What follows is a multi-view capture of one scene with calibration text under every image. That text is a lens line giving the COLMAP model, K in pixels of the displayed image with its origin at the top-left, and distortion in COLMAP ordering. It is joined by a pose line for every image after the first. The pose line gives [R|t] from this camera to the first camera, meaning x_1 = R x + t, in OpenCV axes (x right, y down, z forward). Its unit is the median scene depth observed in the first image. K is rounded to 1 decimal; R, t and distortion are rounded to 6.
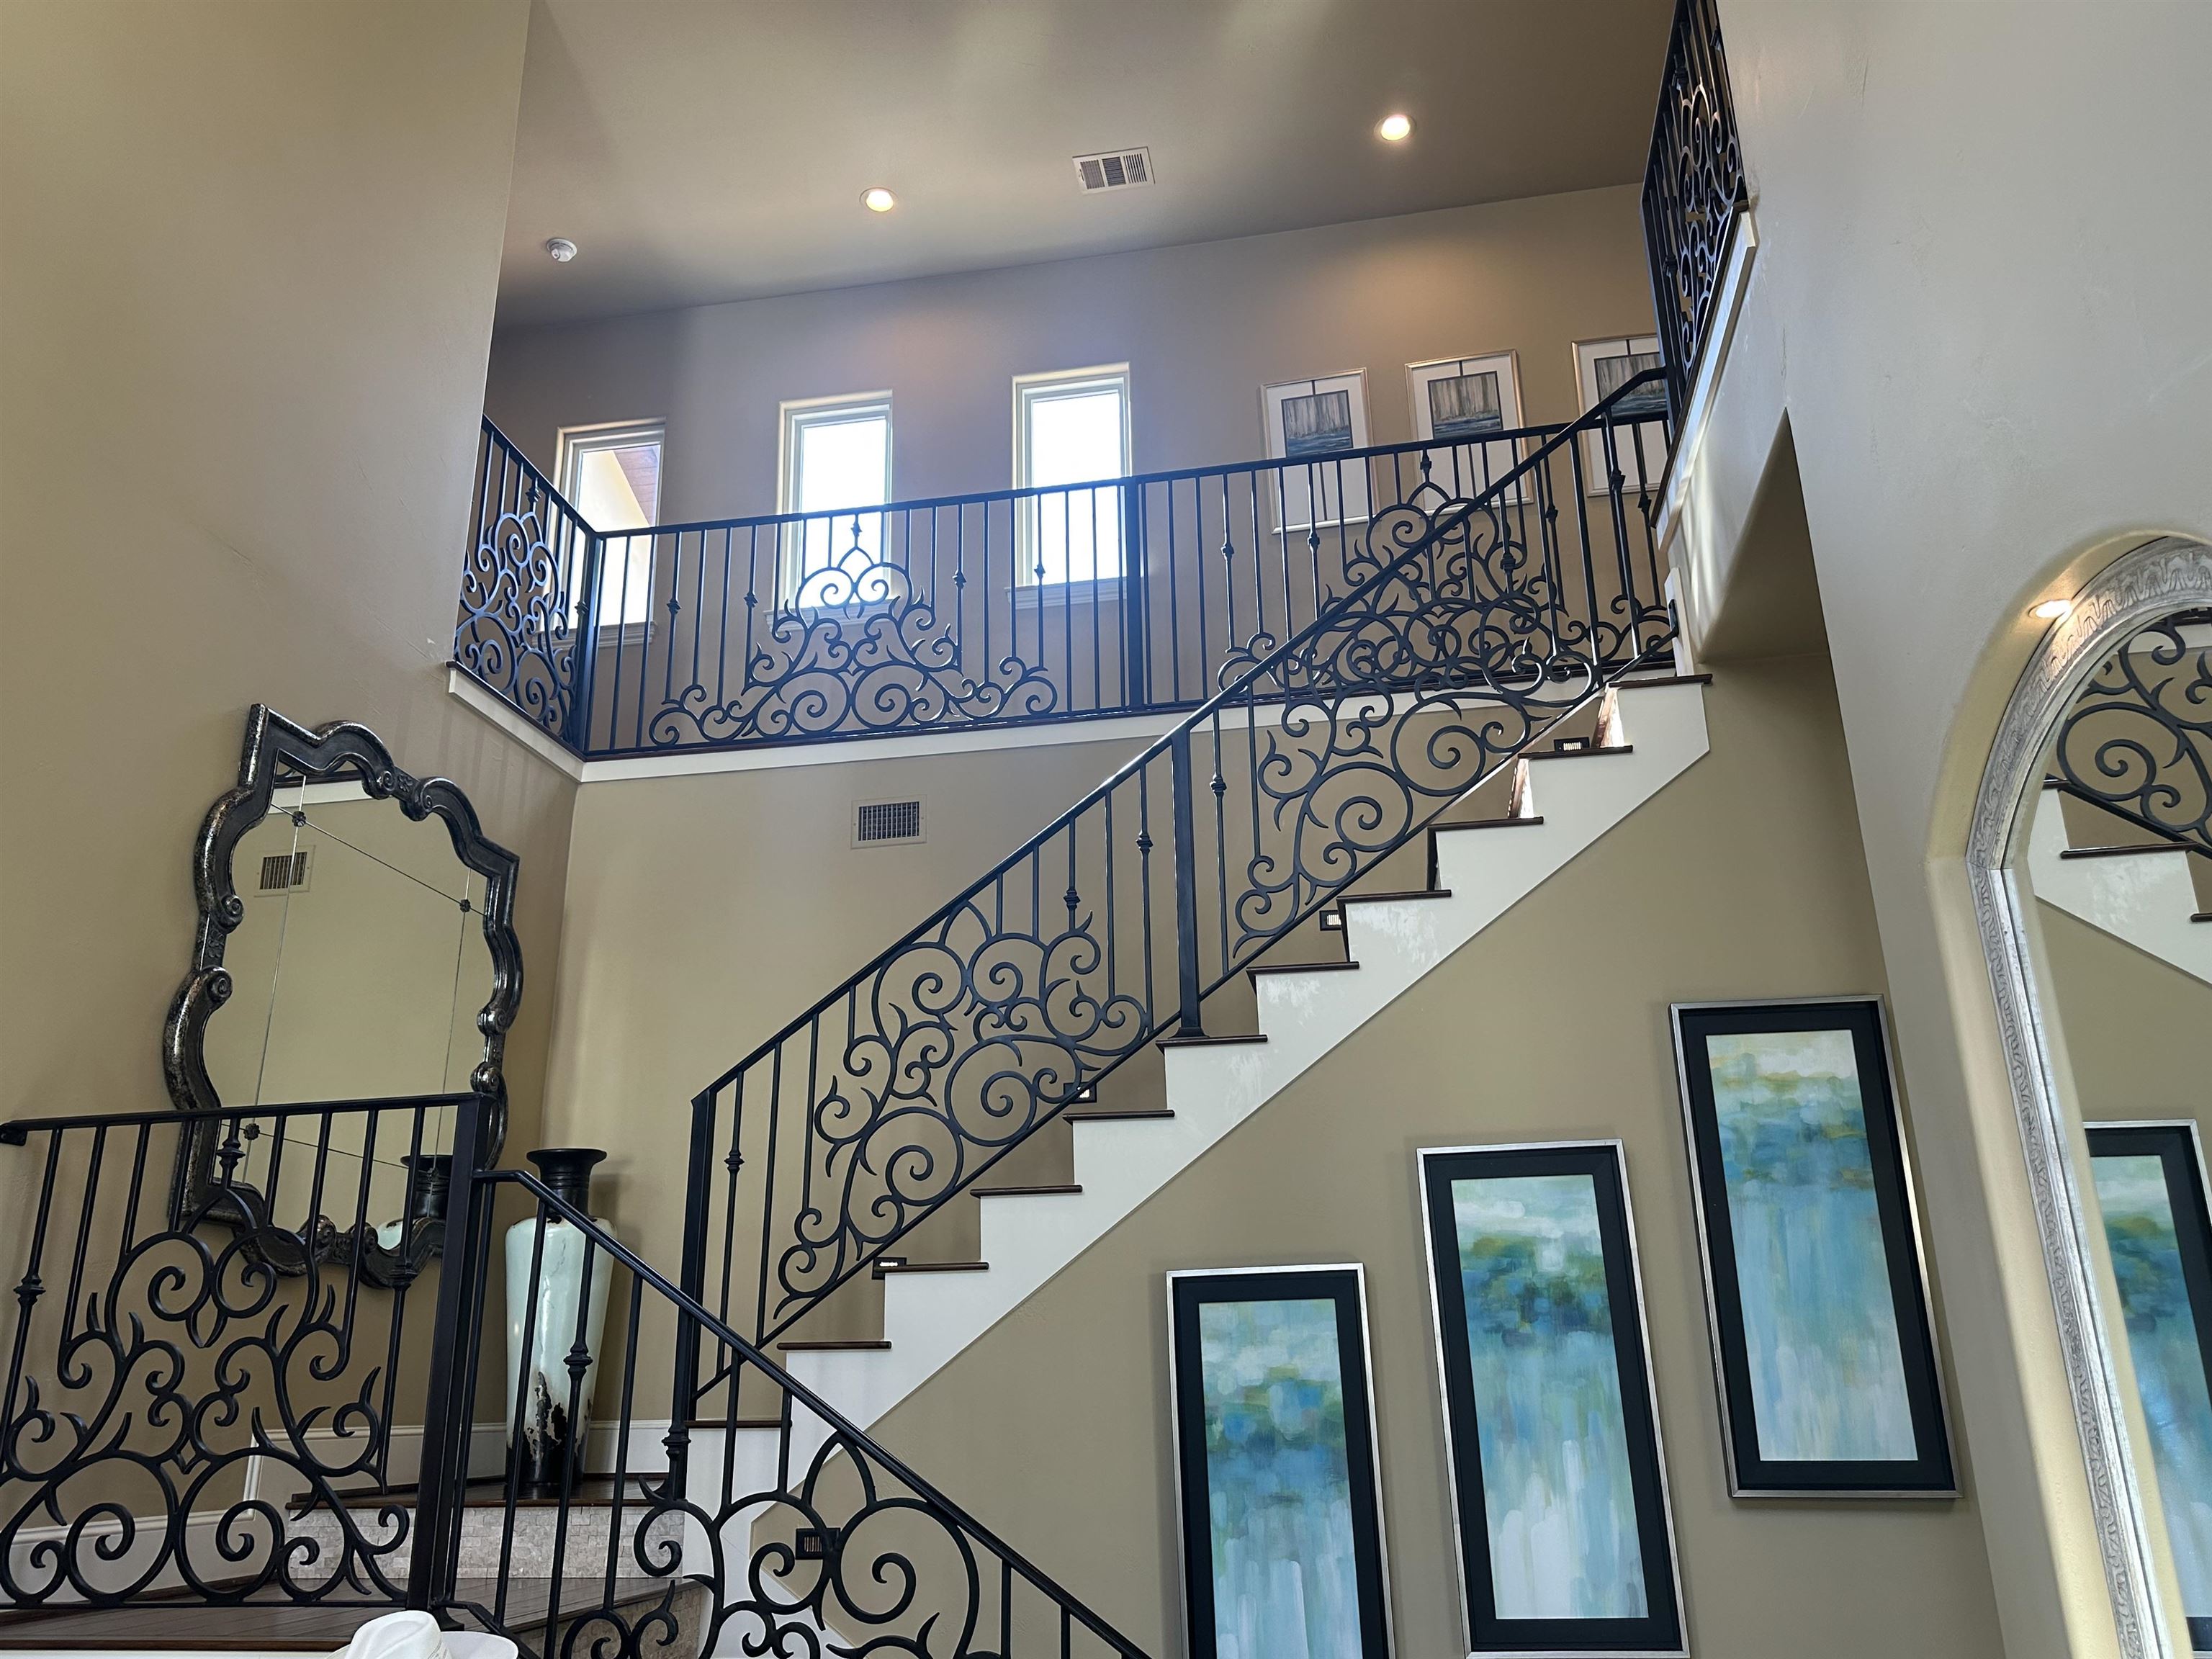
lens RADIAL K [[1647.4, 0, 1108.1], [0, 1647.4, 836.9], [0, 0, 1]] dist [0.075016, -0.120590]
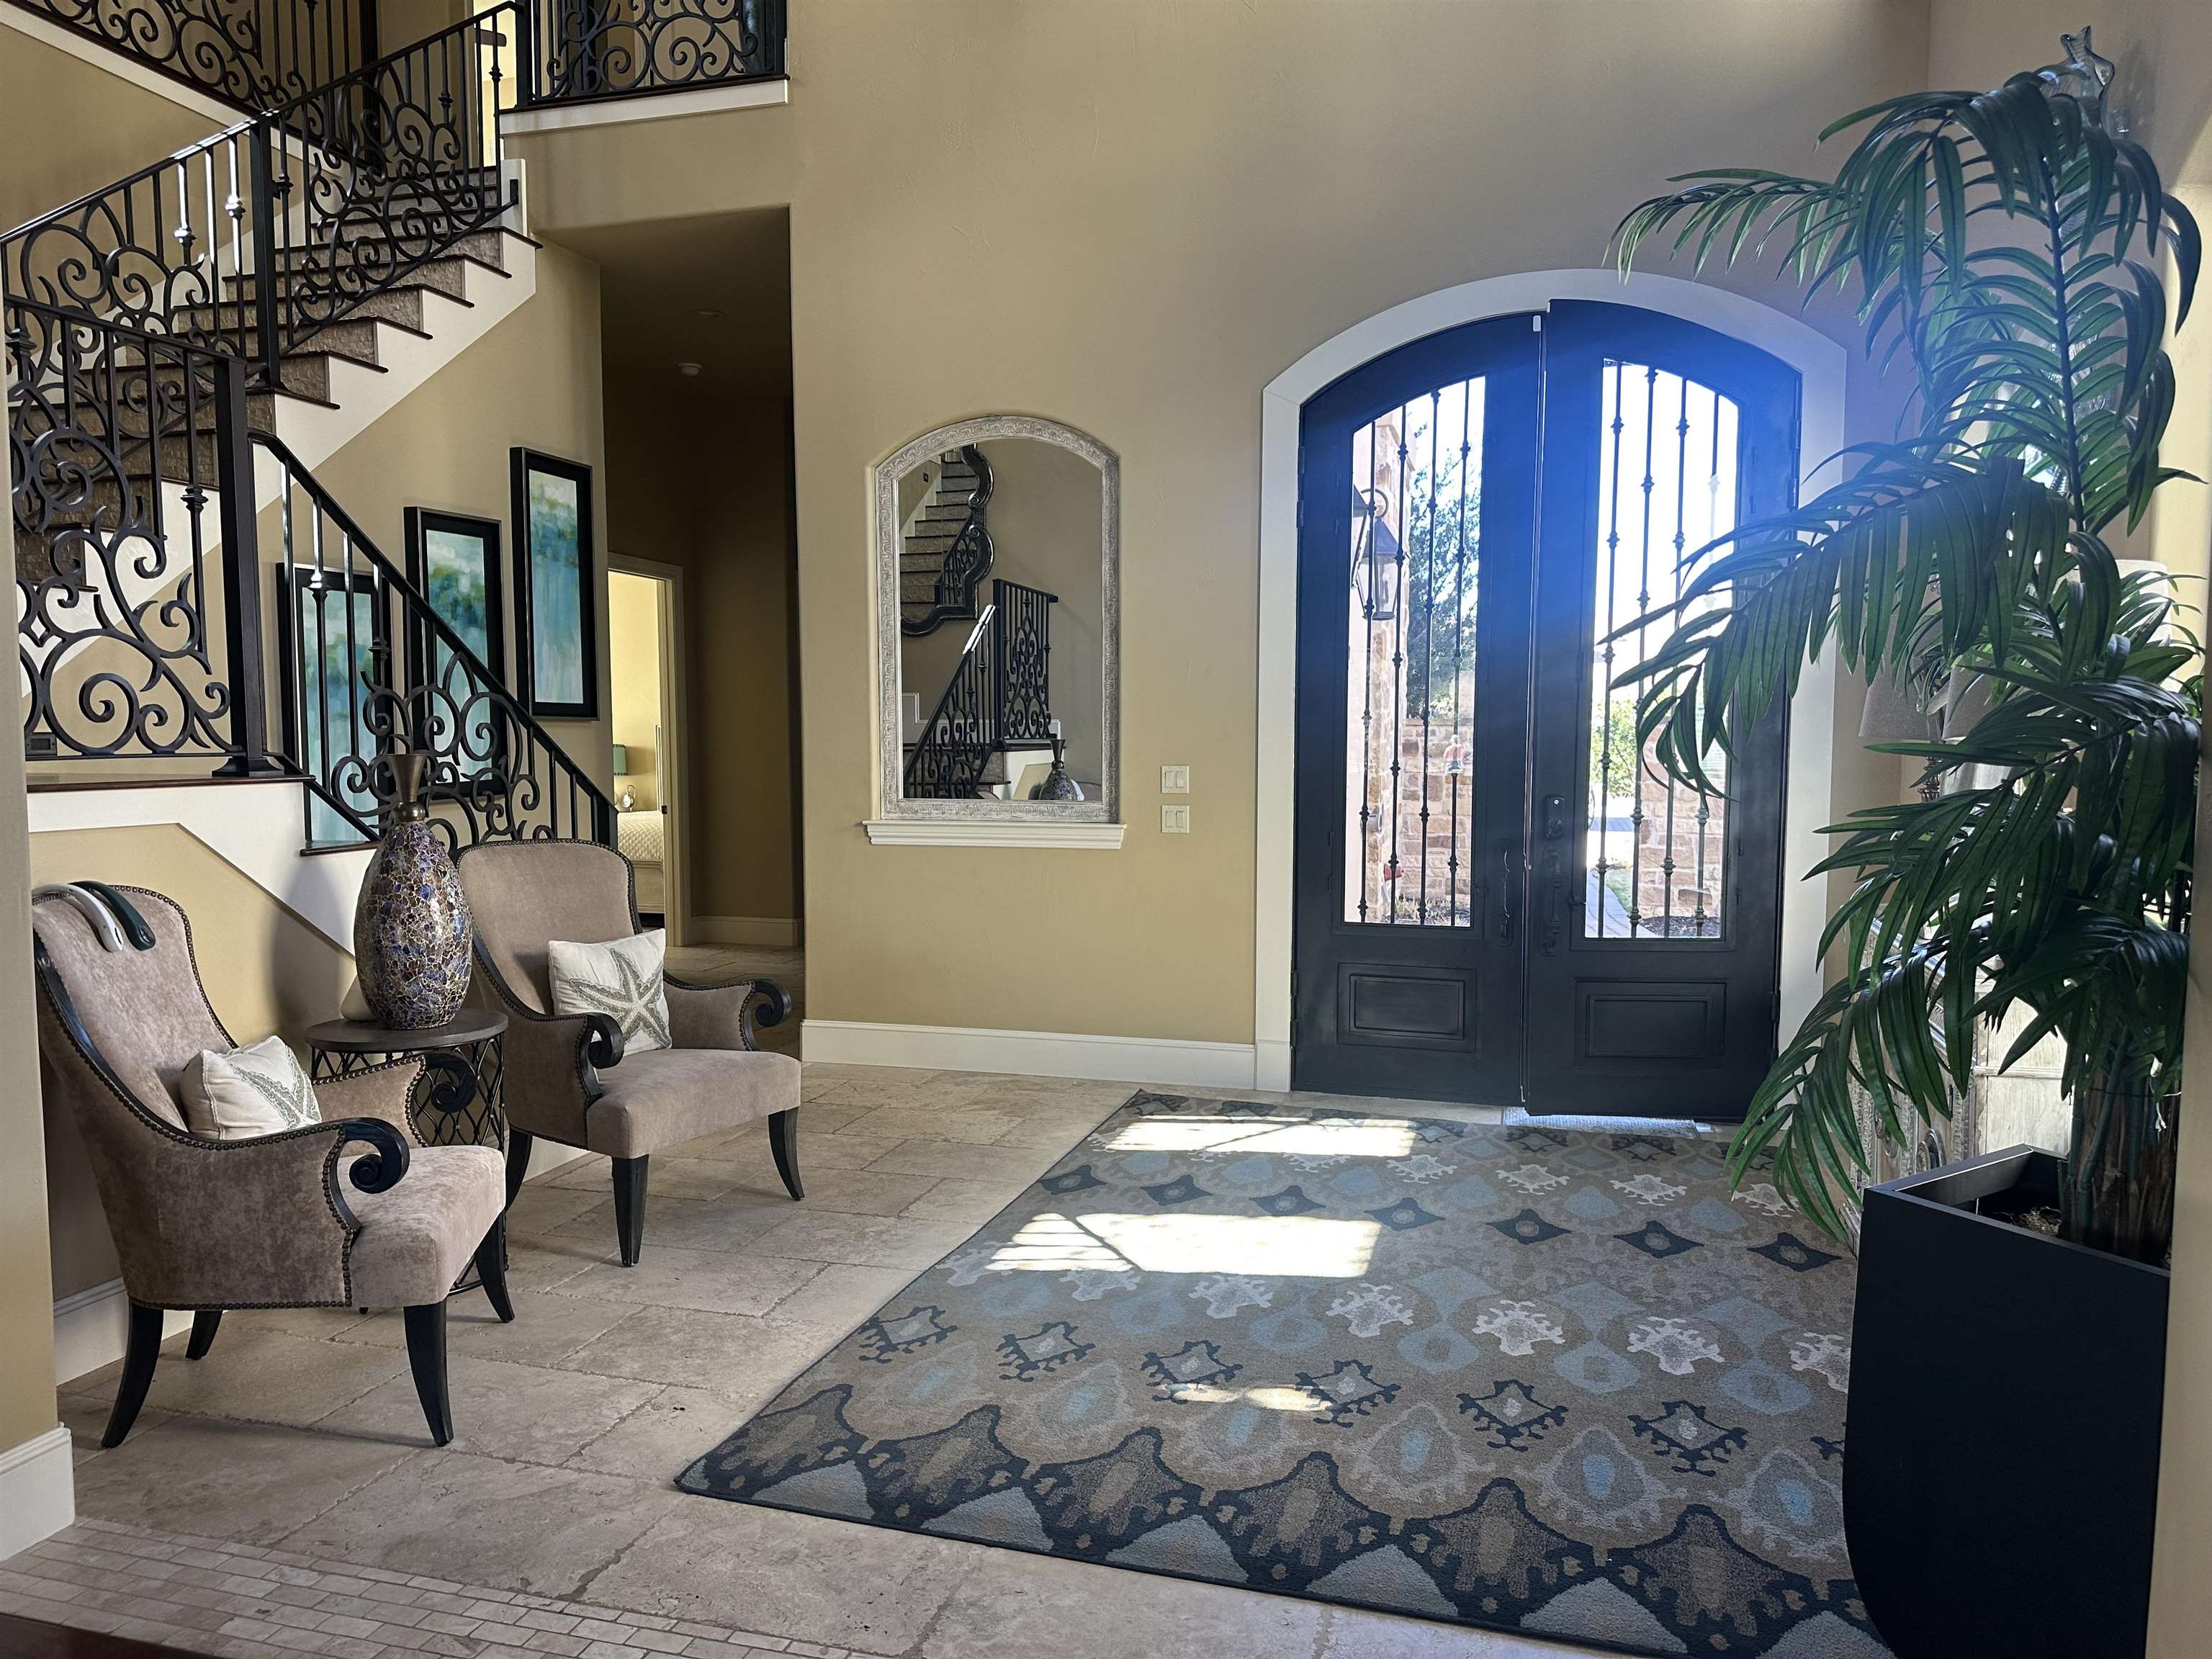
lens RADIAL K [[1565.2, 0, 1106.0], [0, 1565.2, 829.5], [0, 0, 1]] dist [0.030198, -0.028784]
pose [[0.112467, -0.043792, 0.992690, -1.237266], [-0.323505, 0.942985, 0.078251, 0.156107], [-0.939519, -0.329941, 0.091888, 0.176644]]
